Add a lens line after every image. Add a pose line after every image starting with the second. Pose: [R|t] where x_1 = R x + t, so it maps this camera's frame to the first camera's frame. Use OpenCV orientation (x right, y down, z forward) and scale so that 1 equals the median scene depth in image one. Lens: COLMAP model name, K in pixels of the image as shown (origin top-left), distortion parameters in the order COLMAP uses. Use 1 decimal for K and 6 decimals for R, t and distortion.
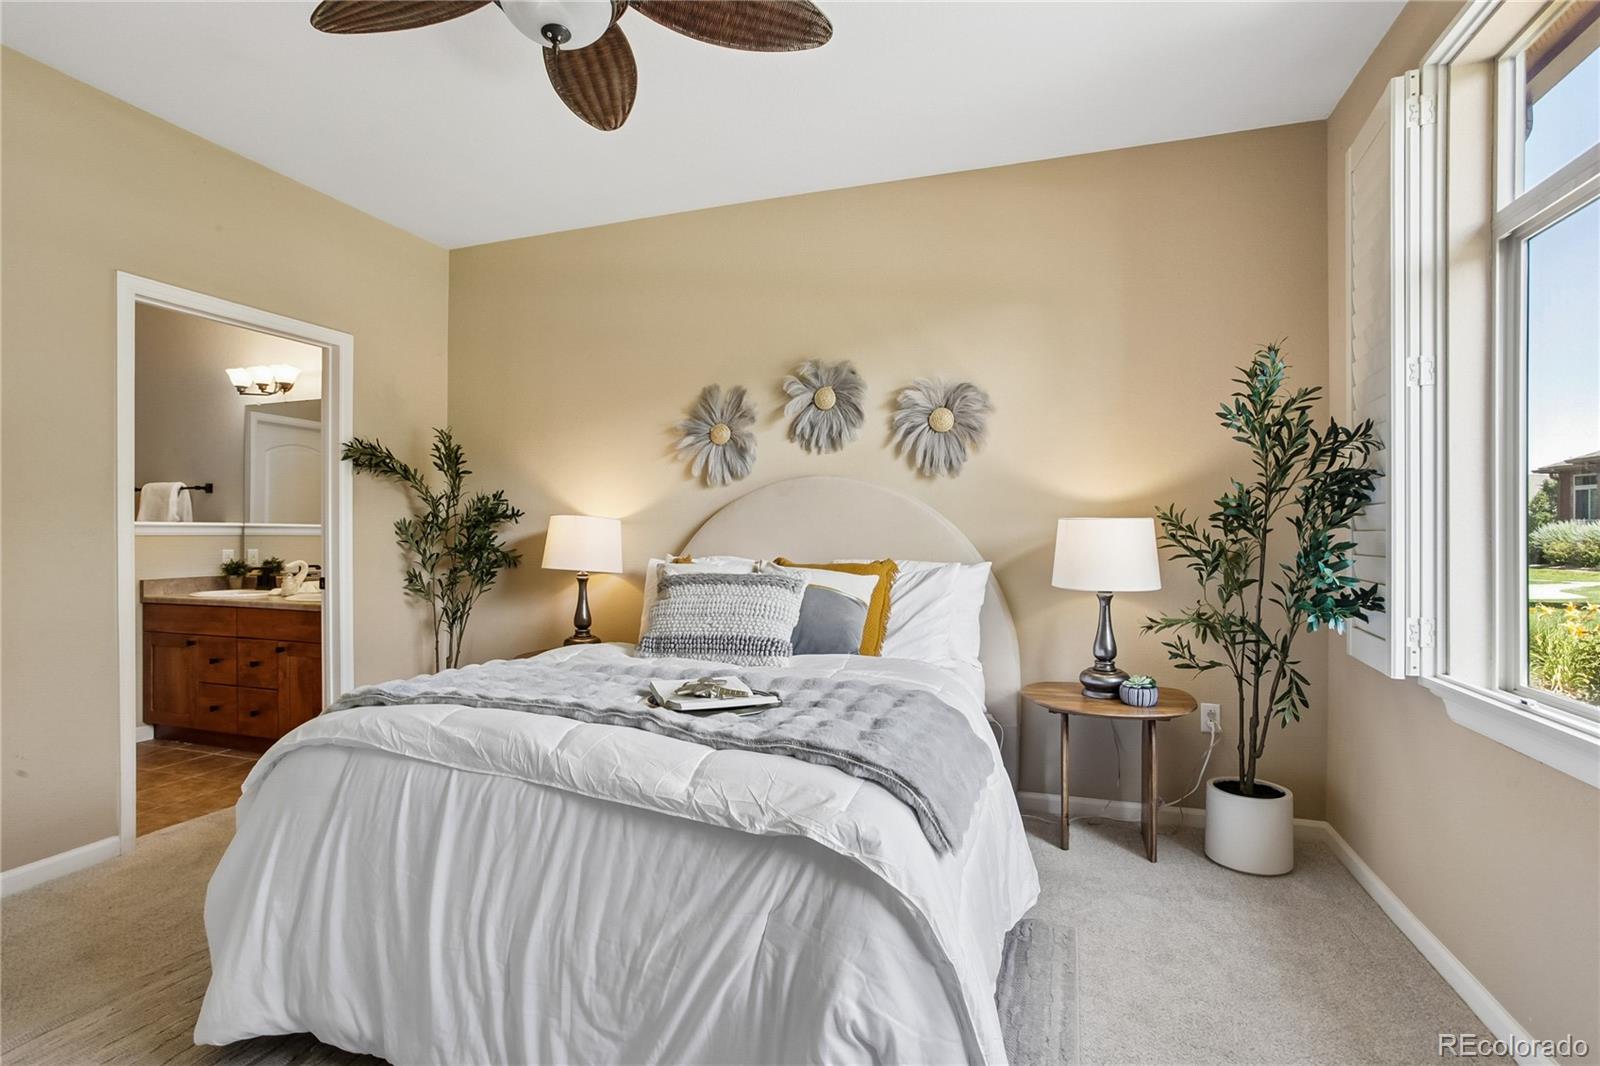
lens RADIAL K [[785.8, 0, 790.2], [0, 785.8, 536.8], [0, 0, 1]] dist [-0.044452, 0.022018]
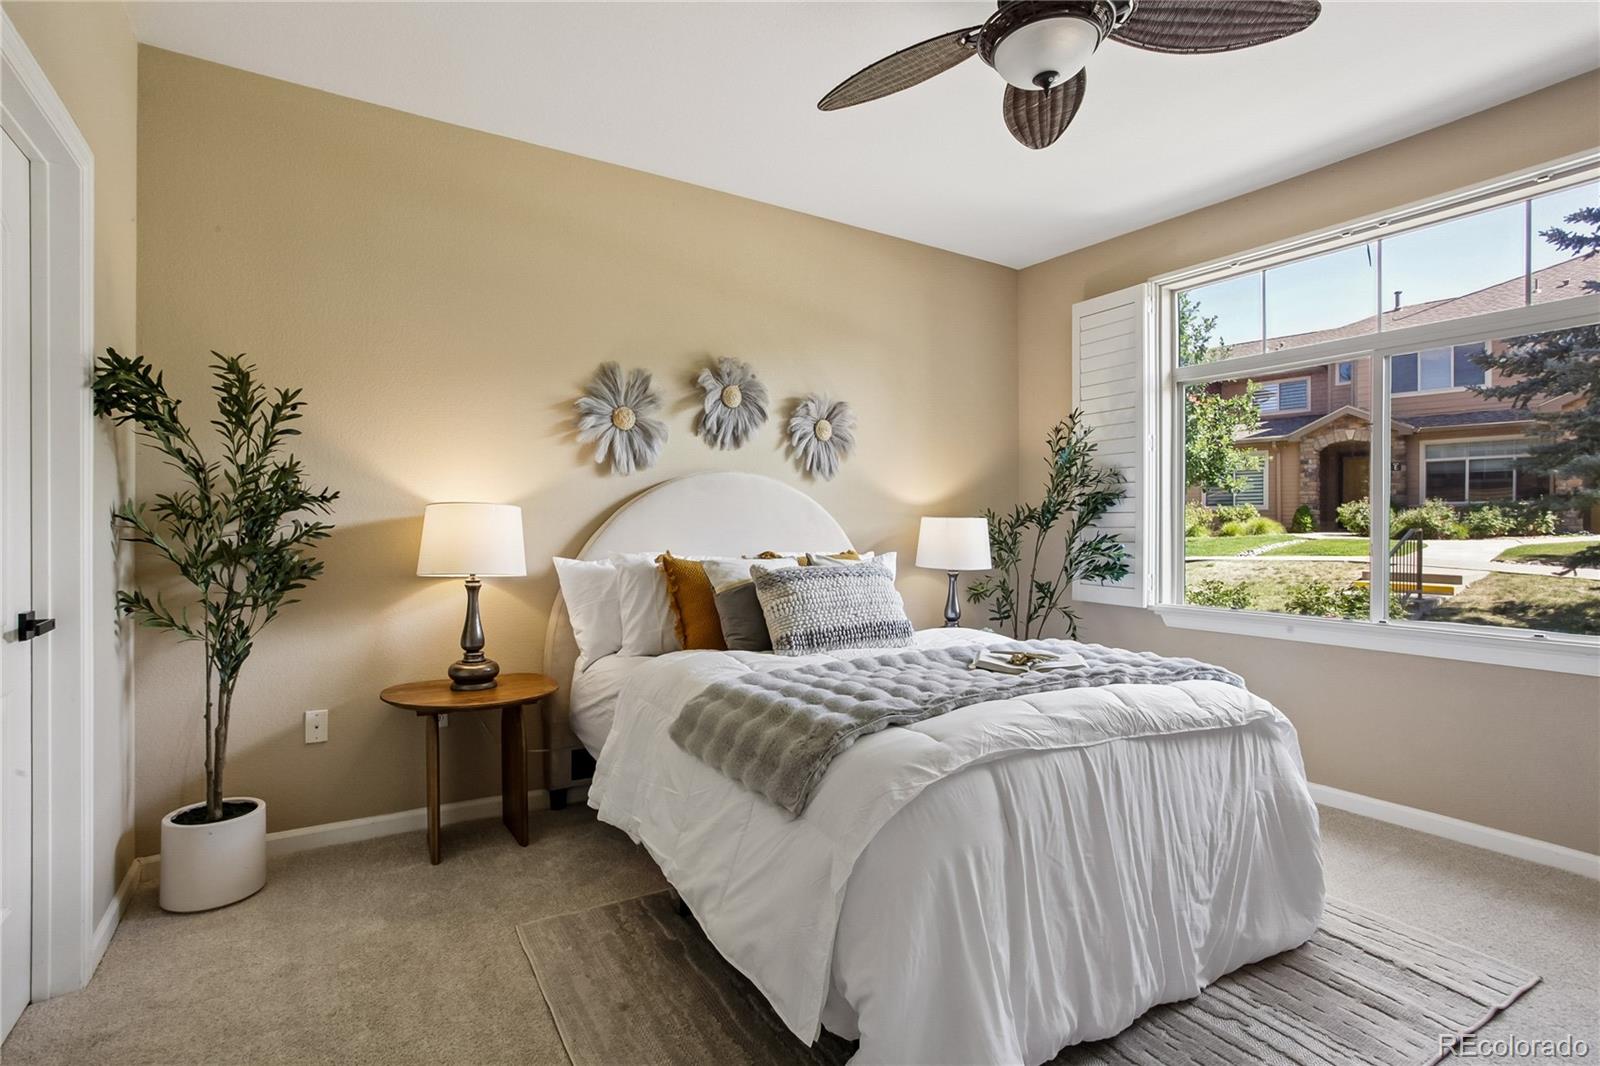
lens RADIAL K [[785.8, 0, 784.5], [0, 785.8, 529.4], [0, 0, 1]] dist [-0.044452, 0.022018]
pose [[0.613120, 0.000337, 0.789990, -0.718388], [-0.001229, 0.999999, 0.000527, -0.002421], [-0.789989, -0.001294, 0.613120, 0.309853]]
